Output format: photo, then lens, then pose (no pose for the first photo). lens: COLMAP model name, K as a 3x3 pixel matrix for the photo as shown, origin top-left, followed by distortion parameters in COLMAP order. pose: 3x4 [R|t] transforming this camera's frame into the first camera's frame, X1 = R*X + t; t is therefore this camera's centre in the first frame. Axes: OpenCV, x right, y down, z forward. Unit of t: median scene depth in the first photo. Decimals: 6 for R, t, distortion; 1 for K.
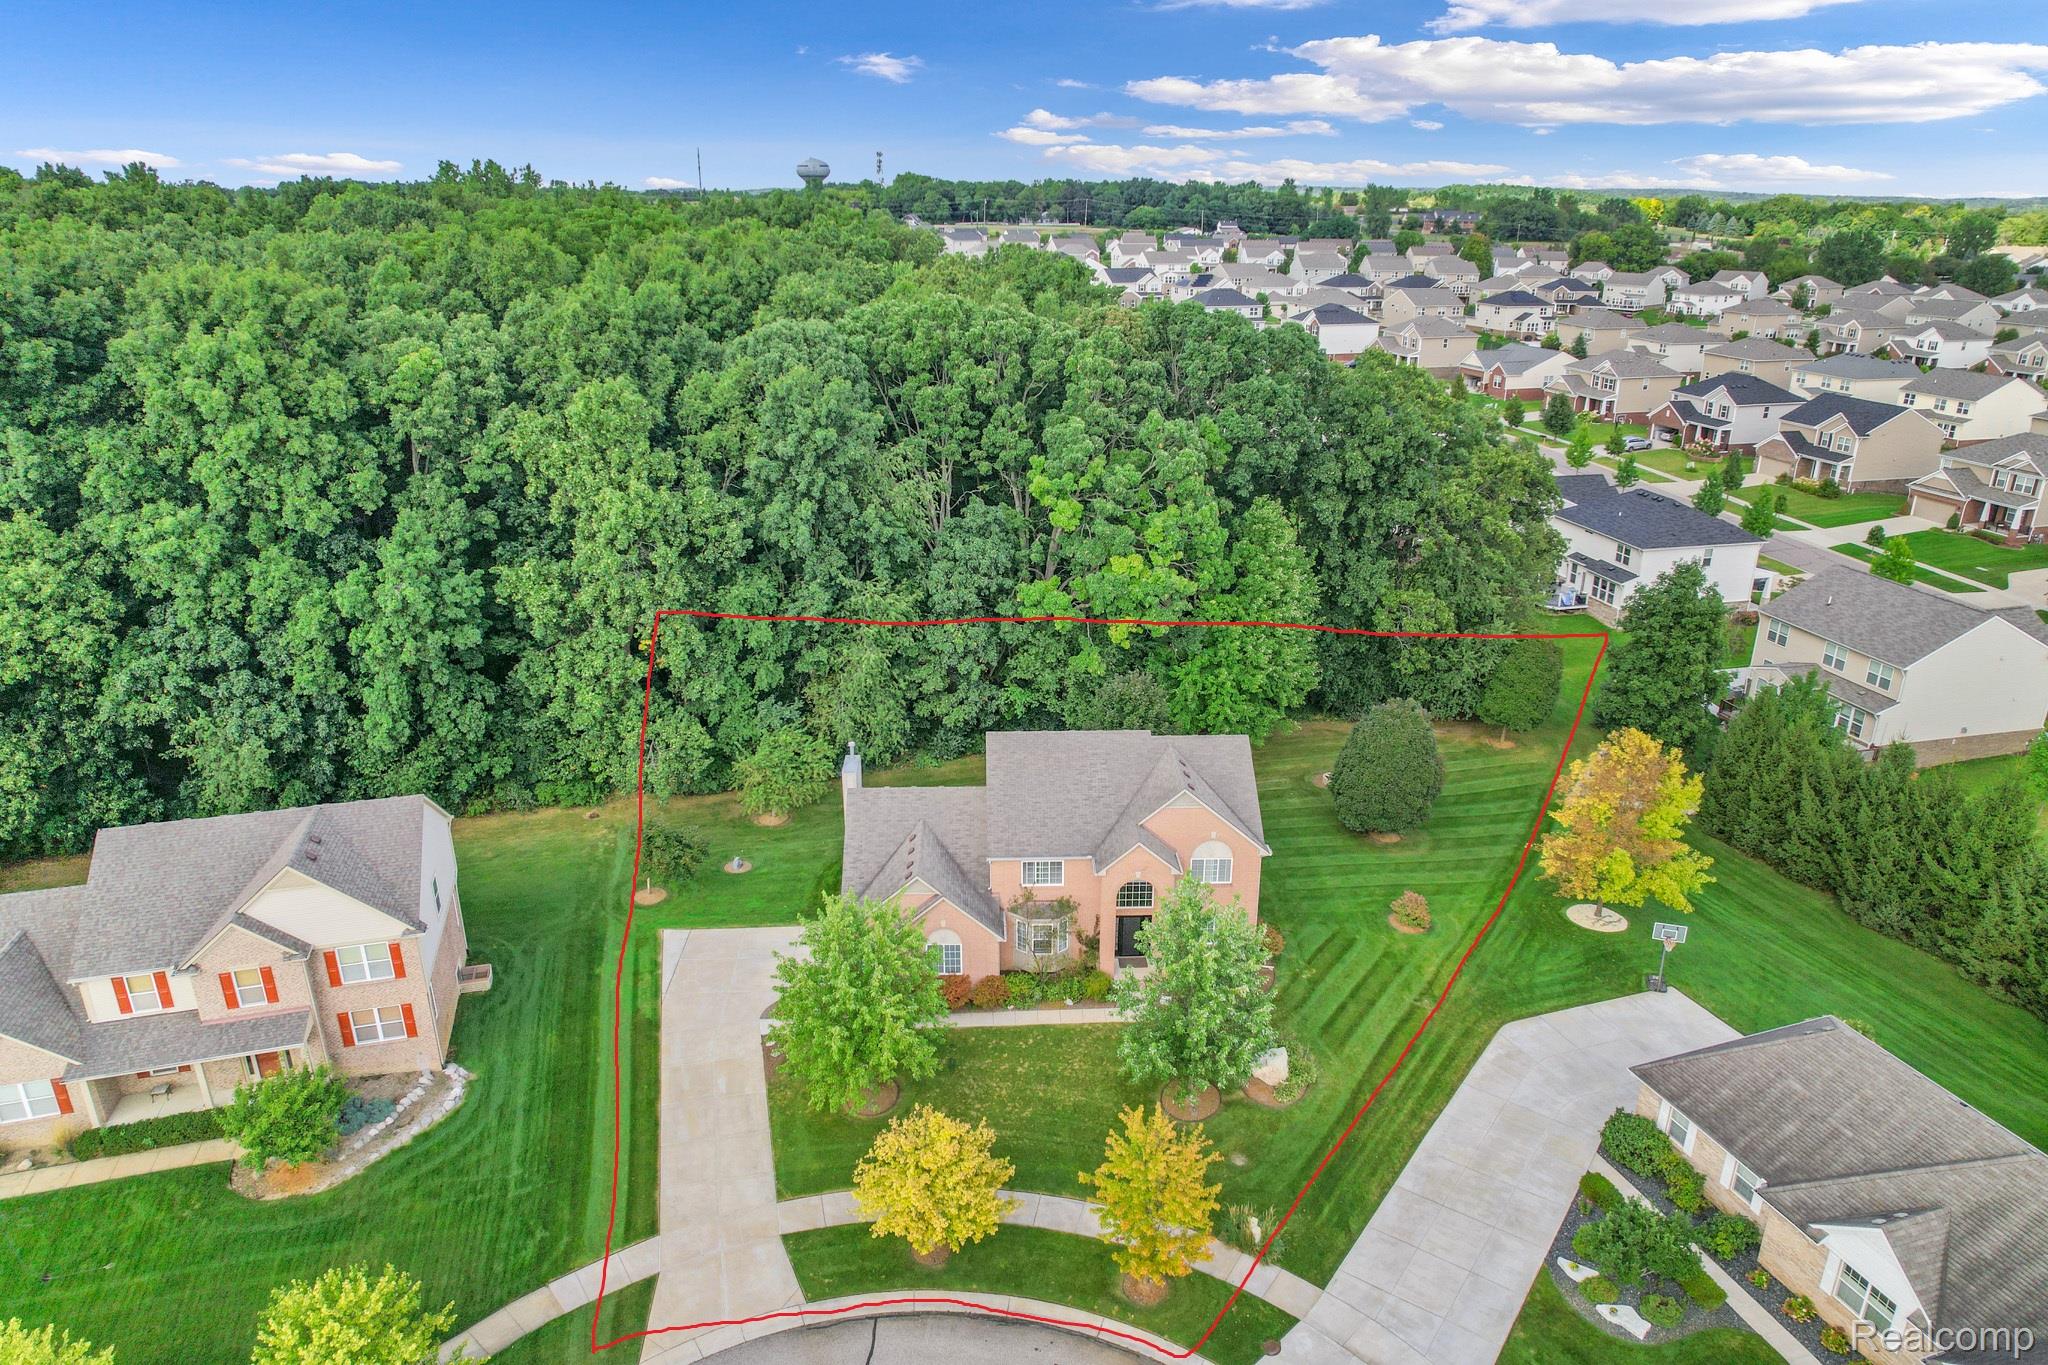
lens RADIAL K [[1340.0, 0, 1021.0], [0, 1340.0, 707.8], [0, 0, 1]] dist [-0.074529, 0.045632]
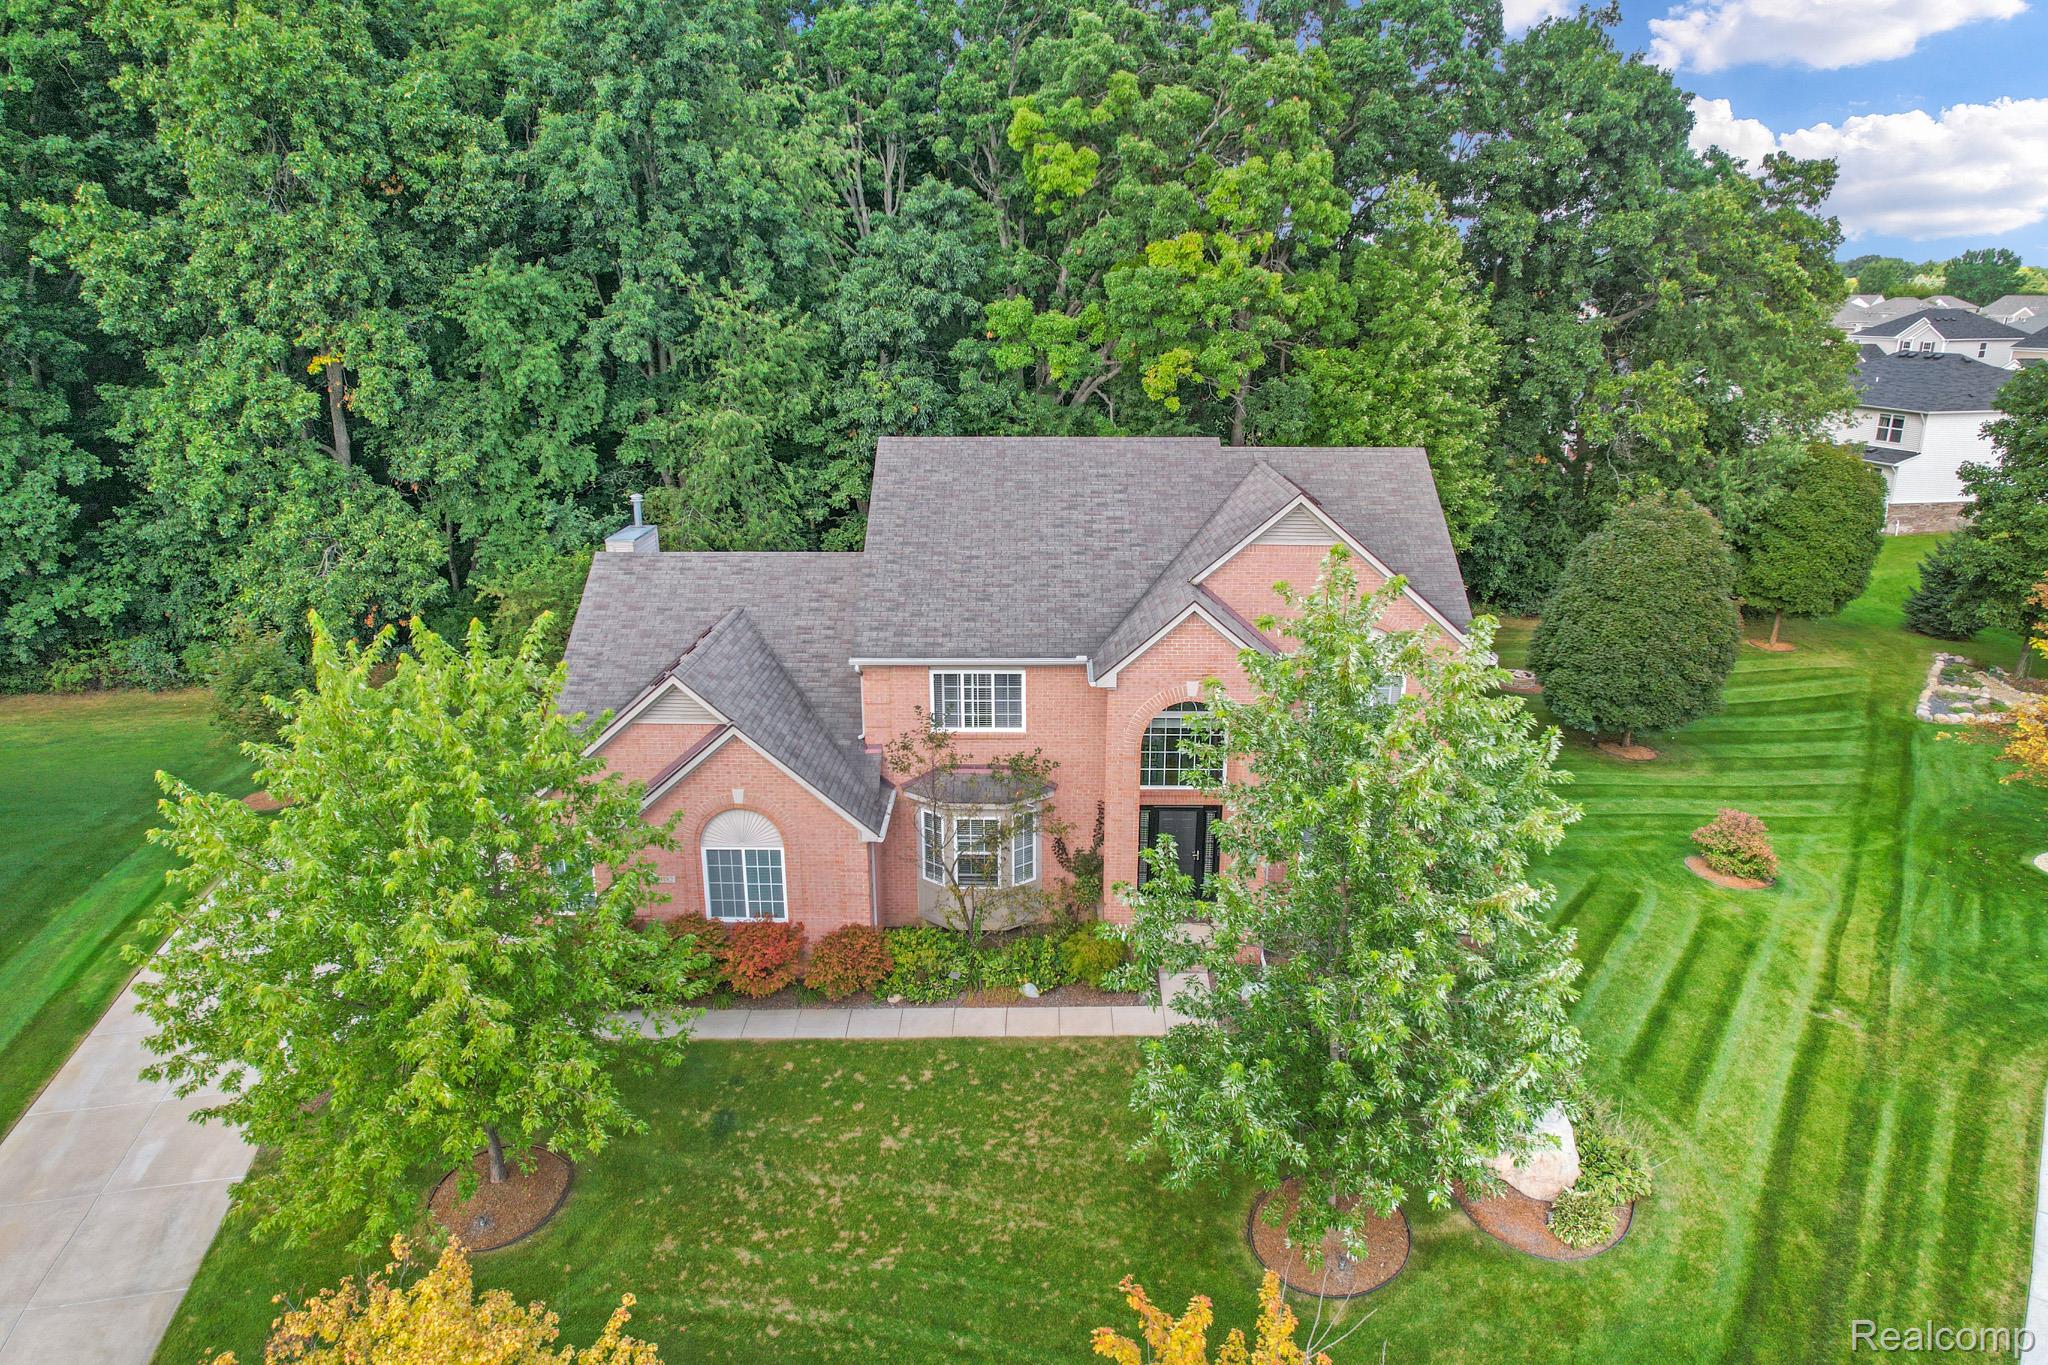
lens RADIAL K [[1340.0, 0, 1021.0], [0, 1340.0, 707.8], [0, 0, 1]] dist [-0.074529, 0.045632]
pose [[0.999053, 0.012430, -0.041686, 0.042290], [-0.015203, 0.997645, -0.066881, 0.133513], [0.040757, 0.067452, 0.996890, 0.475618]]
